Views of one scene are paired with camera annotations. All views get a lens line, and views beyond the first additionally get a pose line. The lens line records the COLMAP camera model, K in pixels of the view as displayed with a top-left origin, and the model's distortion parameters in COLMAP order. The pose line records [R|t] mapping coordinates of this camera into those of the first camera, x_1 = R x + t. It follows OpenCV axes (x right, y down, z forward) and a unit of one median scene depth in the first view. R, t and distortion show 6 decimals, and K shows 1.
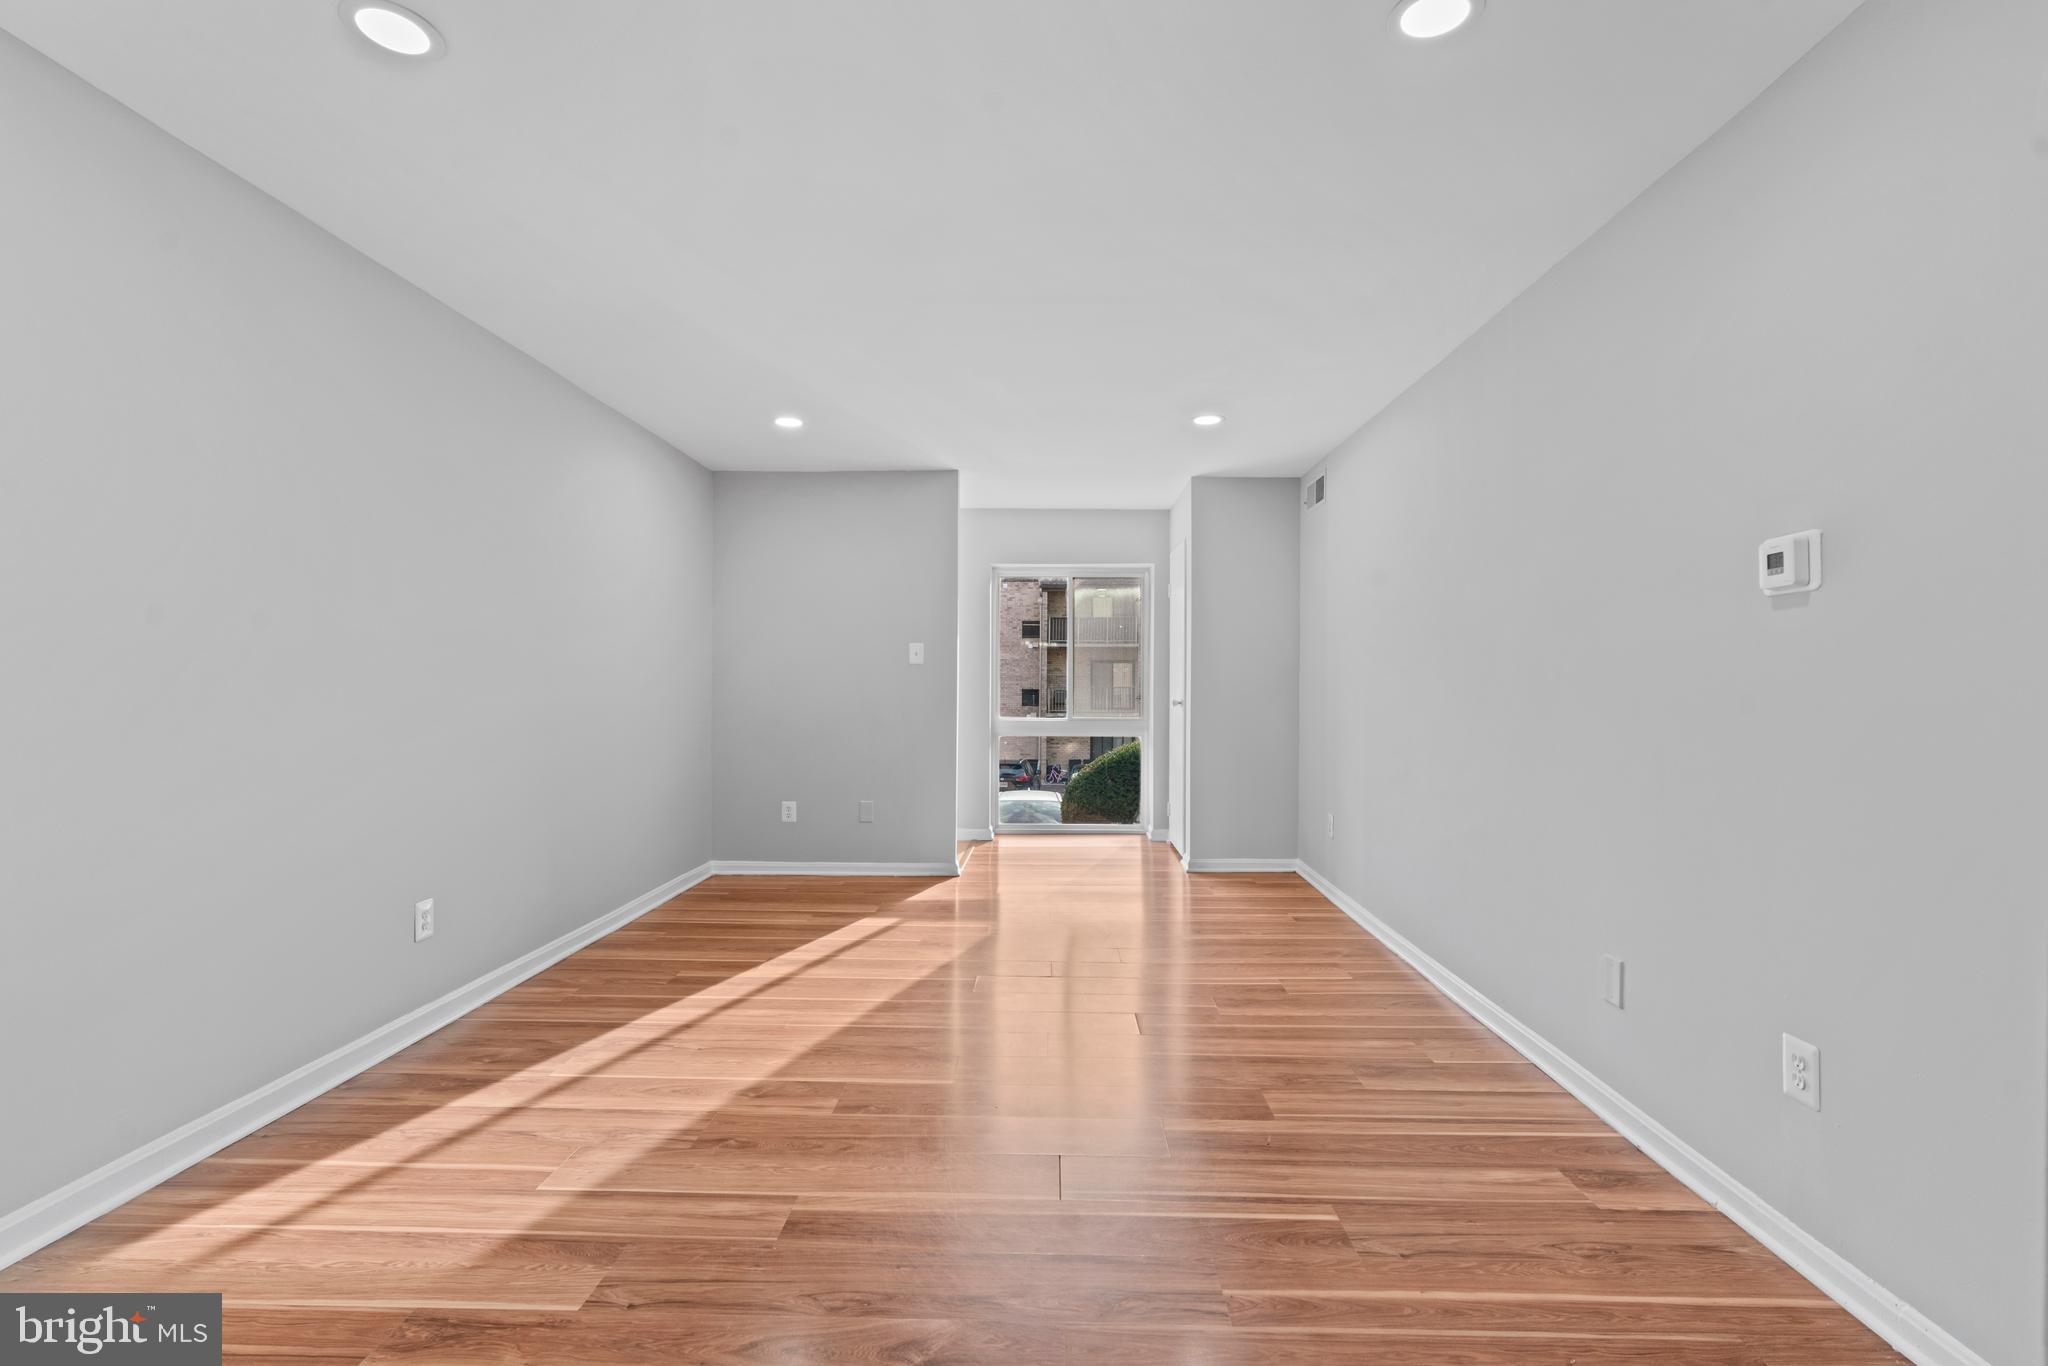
lens RADIAL K [[921.3, 0, 1003.9], [0, 921.3, 714.0], [0, 0, 1]] dist [-0.012740, 0.001730]
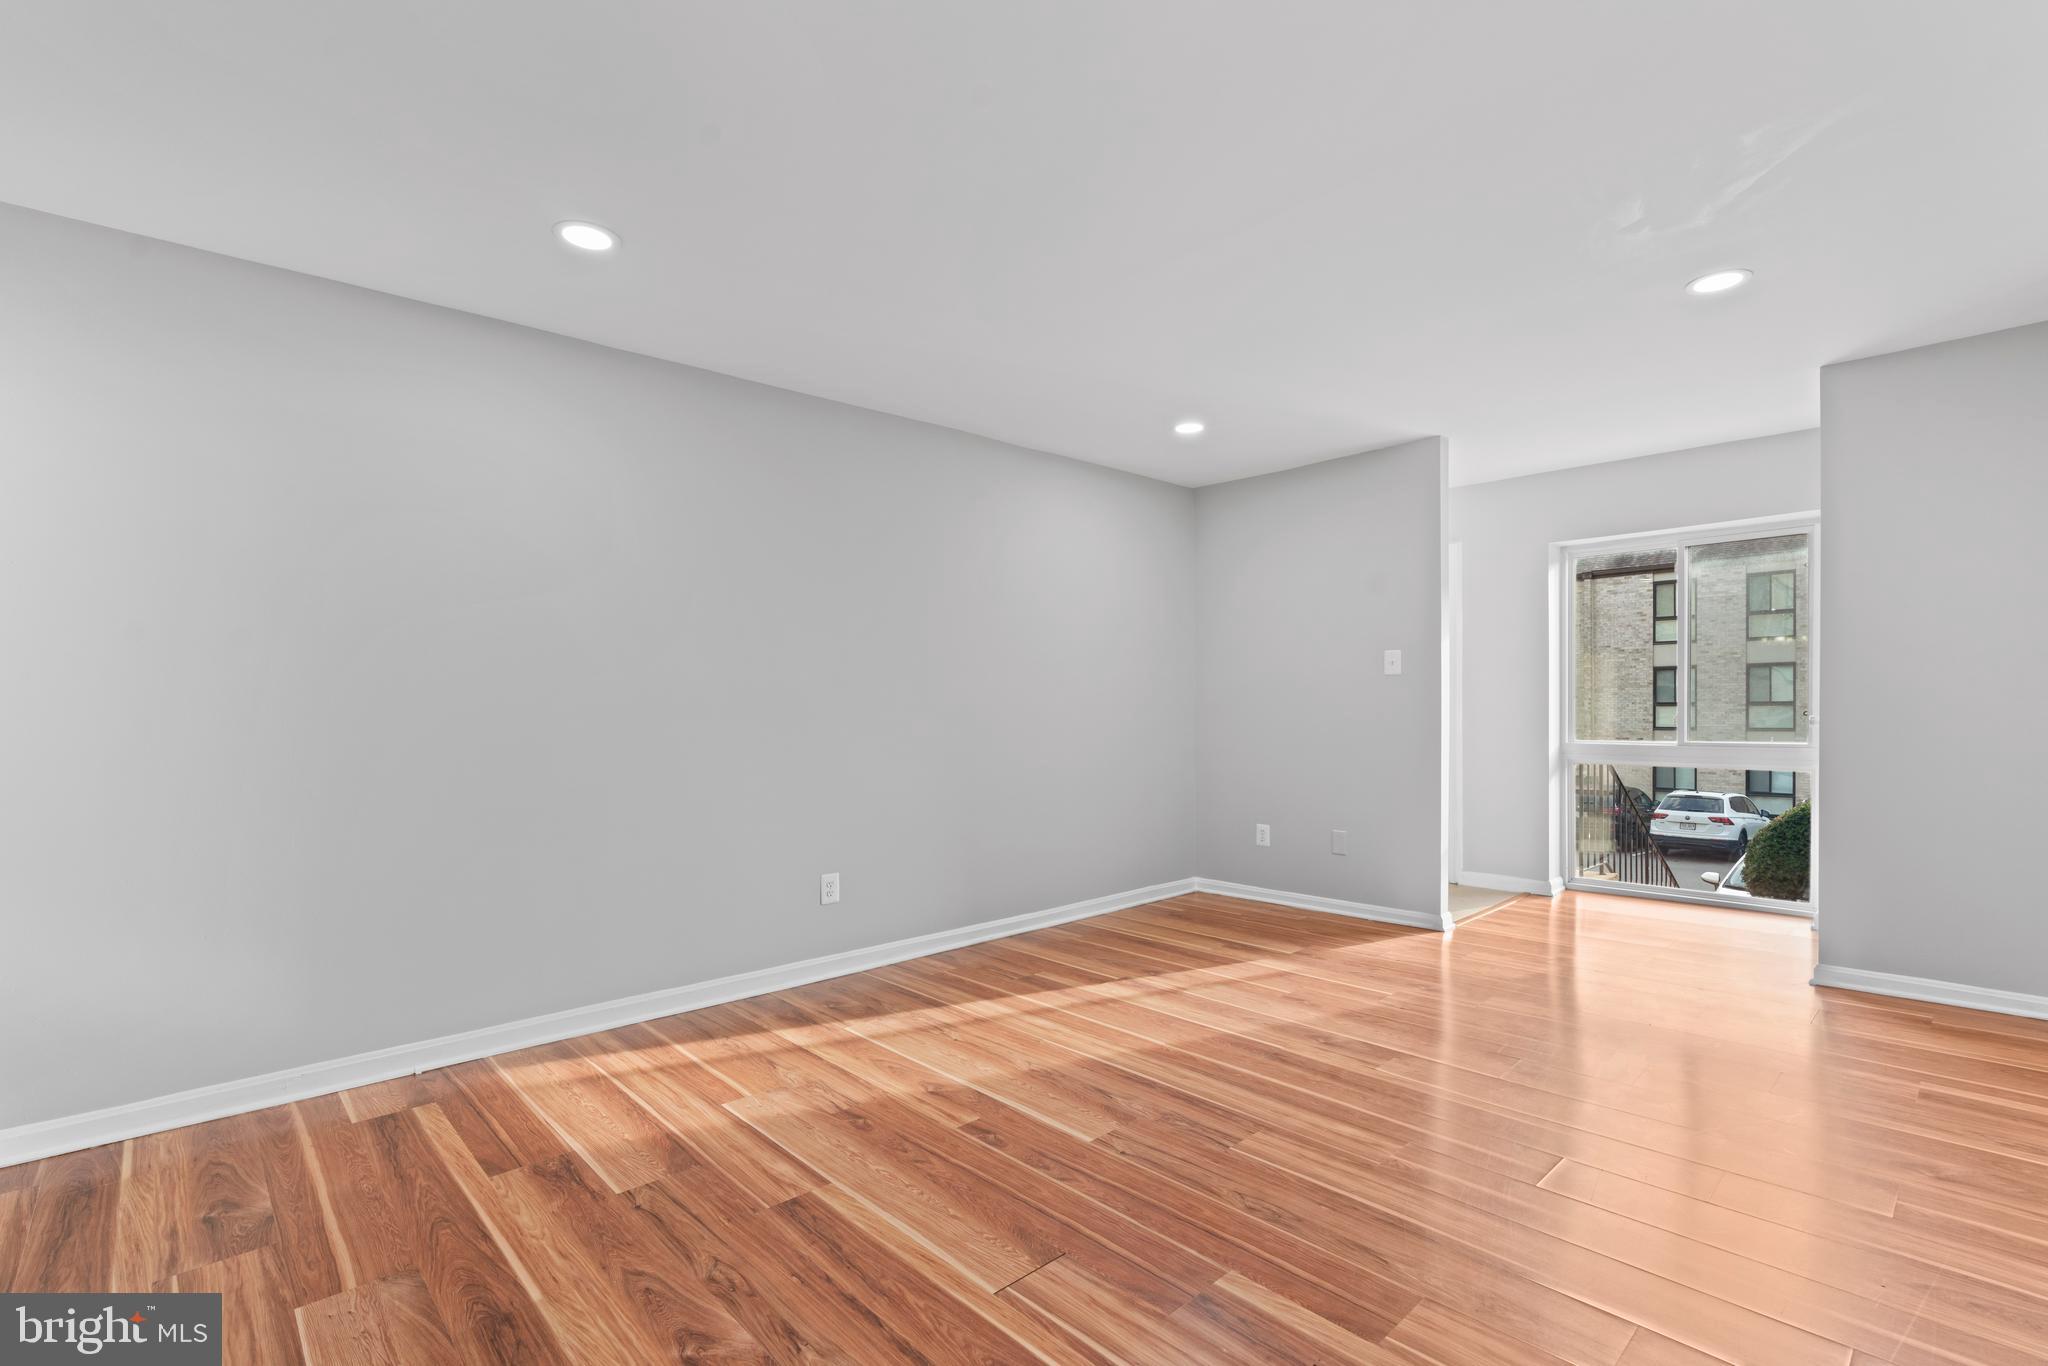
lens RADIAL K [[921.3, 0, 1003.9], [0, 921.3, 714.0], [0, 0, 1]] dist [-0.012740, 0.001730]
pose [[0.703068, -0.003279, -0.711115, 0.405084], [-0.010235, 0.999839, -0.014731, -0.002723], [0.711049, 0.017635, 0.702922, 0.231139]]
